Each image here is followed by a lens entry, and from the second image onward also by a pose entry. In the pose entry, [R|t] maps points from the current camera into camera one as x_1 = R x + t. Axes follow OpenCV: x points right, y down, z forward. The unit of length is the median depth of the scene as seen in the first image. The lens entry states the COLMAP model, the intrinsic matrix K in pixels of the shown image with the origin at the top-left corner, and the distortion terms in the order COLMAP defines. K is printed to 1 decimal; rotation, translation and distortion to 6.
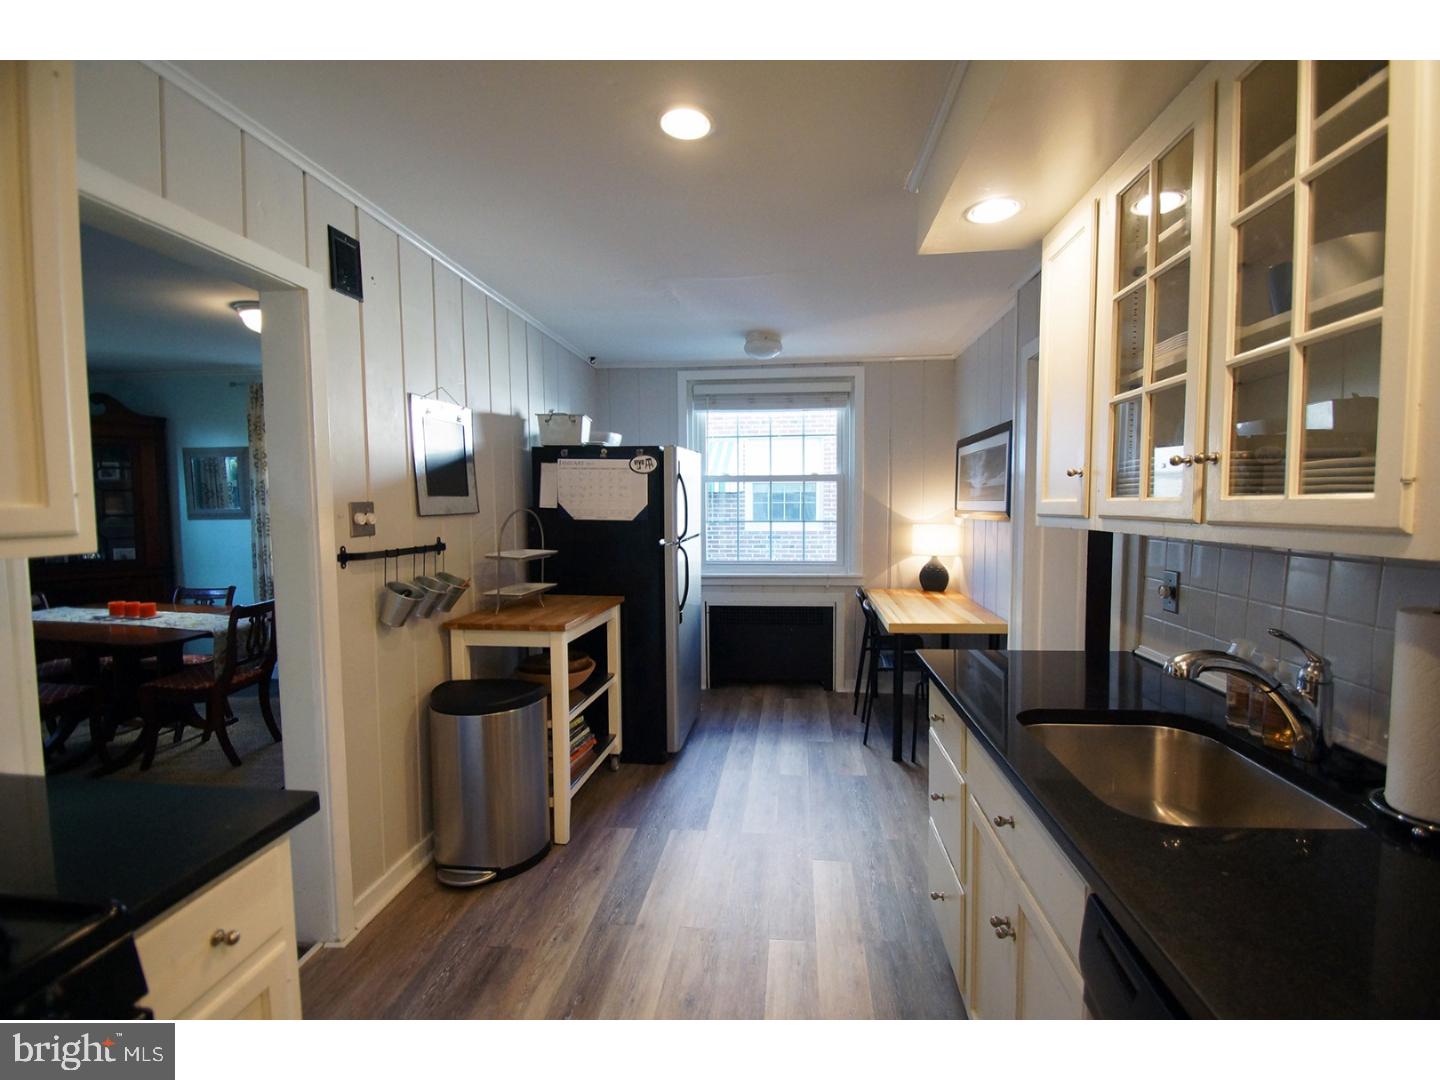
lens RADIAL K [[640.9, 0, 733.2], [0, 640.9, 545.4], [0, 0, 1]] dist [0.004458, -0.012305]
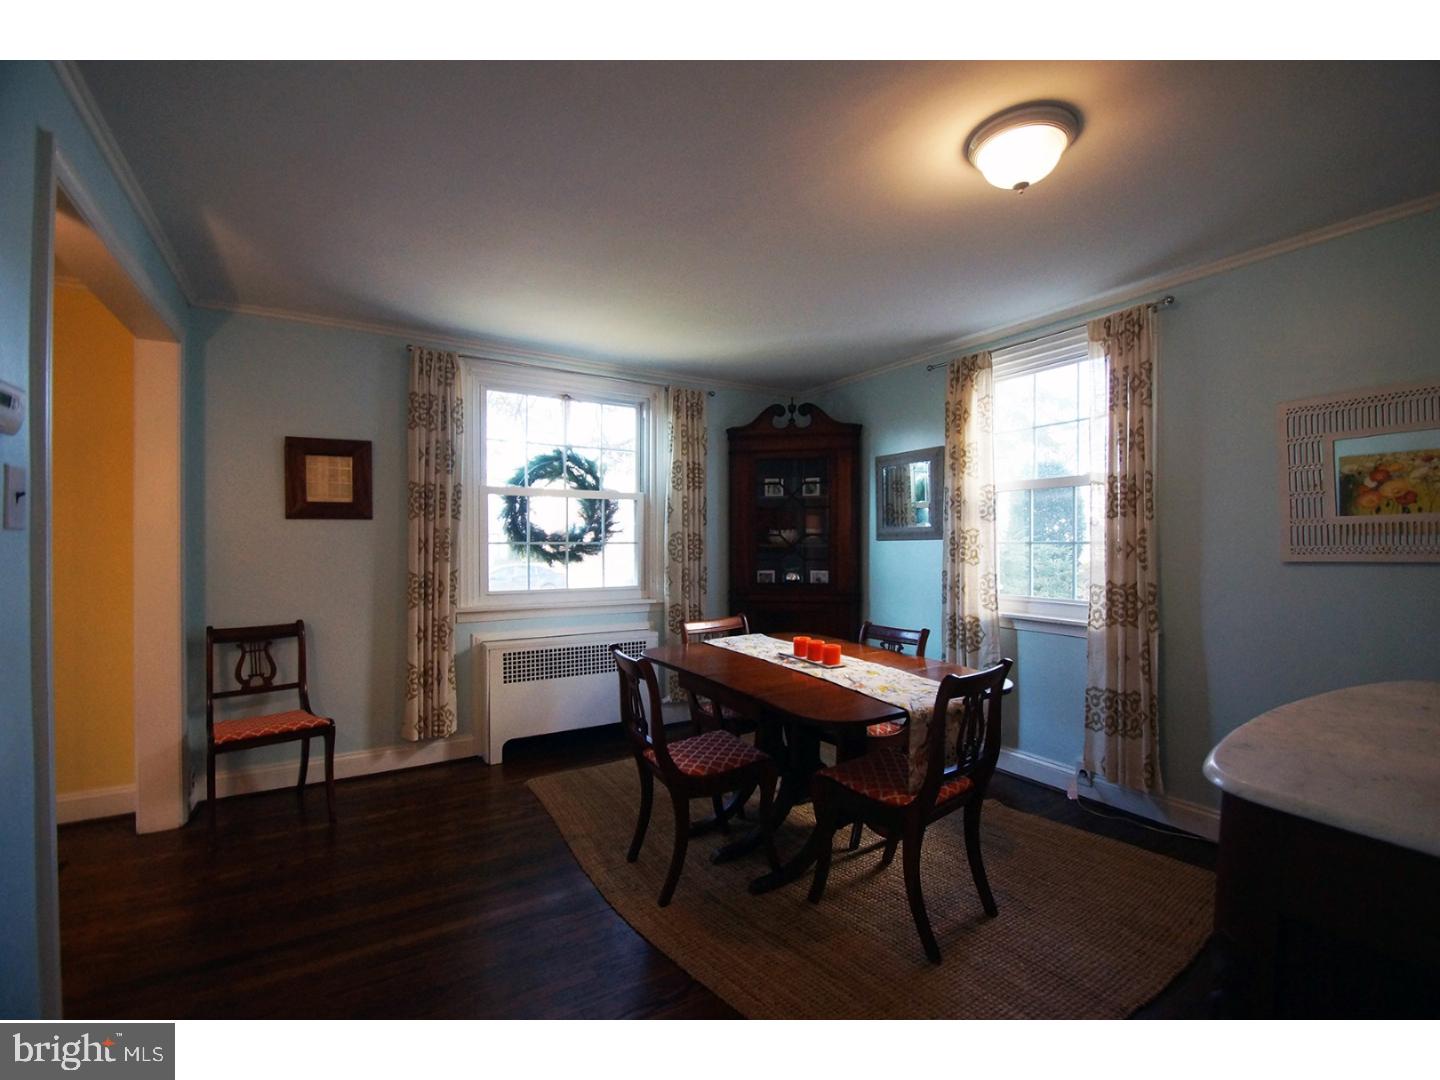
lens RADIAL K [[640.9, 0, 725.4], [0, 640.9, 542.7], [0, 0, 1]] dist [0.004458, -0.012305]
pose [[0.600271, 0.003264, -0.799790, -0.301276], [-0.054189, 0.997860, -0.036598, 0.005780], [0.797959, 0.065308, 0.599163, 0.338396]]
